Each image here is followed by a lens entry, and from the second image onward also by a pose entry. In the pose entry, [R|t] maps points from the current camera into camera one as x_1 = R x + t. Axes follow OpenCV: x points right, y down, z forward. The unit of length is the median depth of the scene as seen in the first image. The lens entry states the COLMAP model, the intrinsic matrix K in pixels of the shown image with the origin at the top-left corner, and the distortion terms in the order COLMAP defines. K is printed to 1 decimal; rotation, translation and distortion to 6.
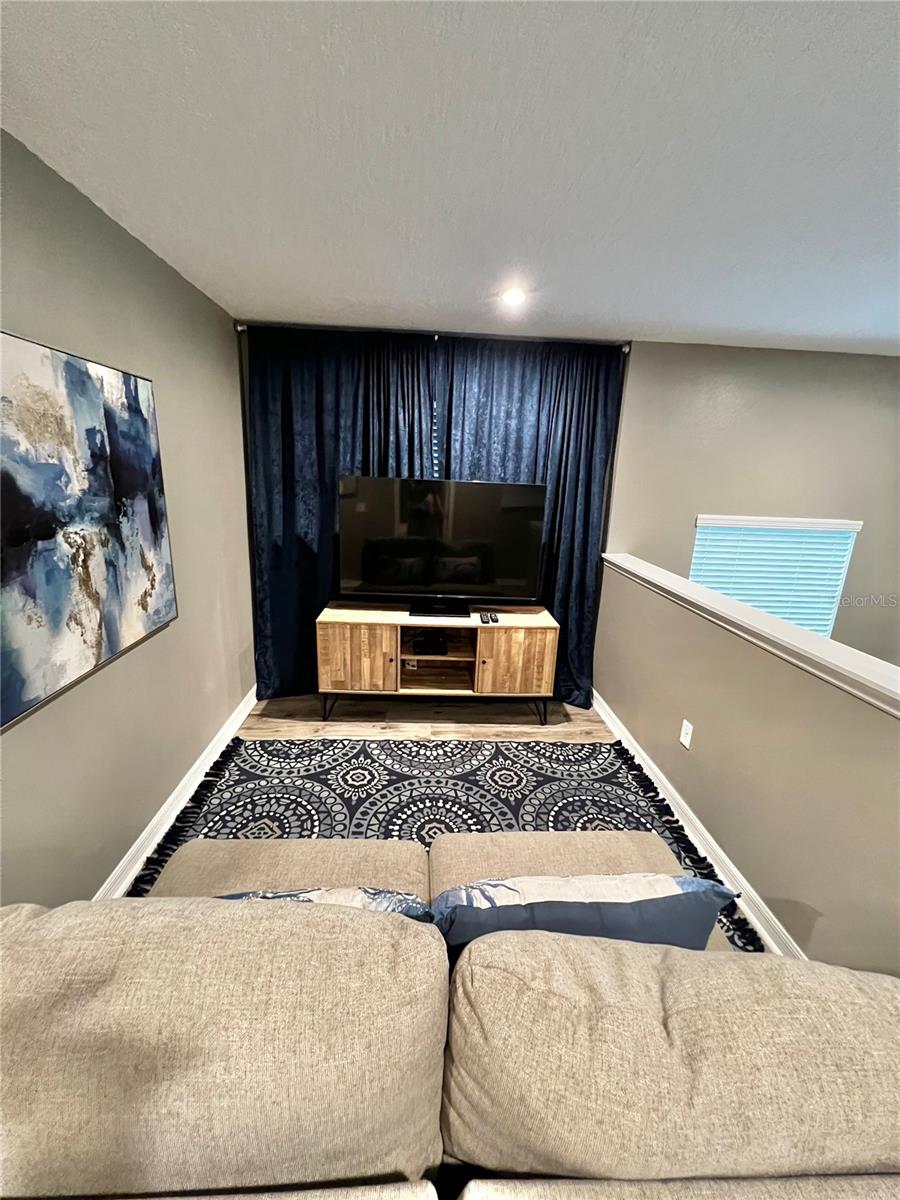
lens RADIAL K [[479.2, 0, 448.7], [0, 479.2, 597.6], [0, 0, 1]] dist [-0.001000, 0.000645]
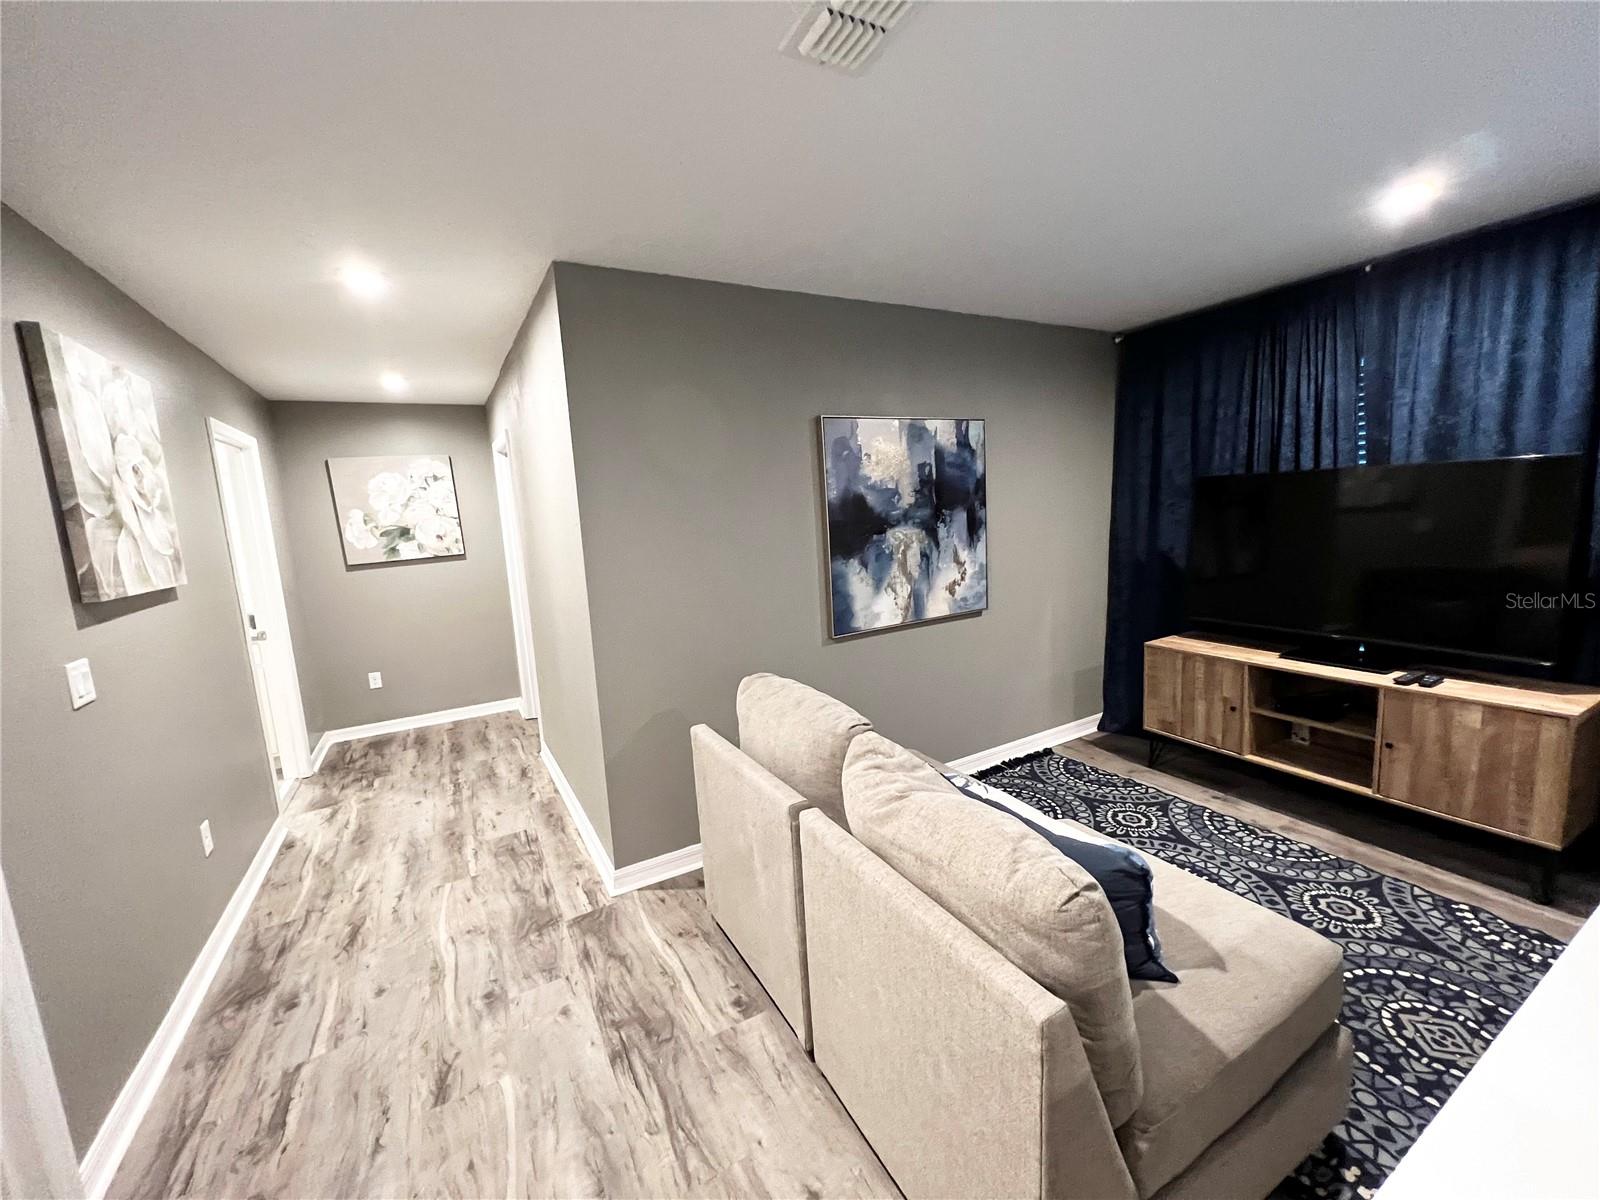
lens RADIAL K [[639.0, 0, 800.0], [0, 639.0, 600.0], [0, 0, 1]] dist [-0.001000, 0.000645]
pose [[0.435483, 0.066727, -0.897720, 0.485043], [-0.157373, 0.987535, -0.002939, 0.071334], [0.886334, 0.142556, 0.440556, -0.082010]]
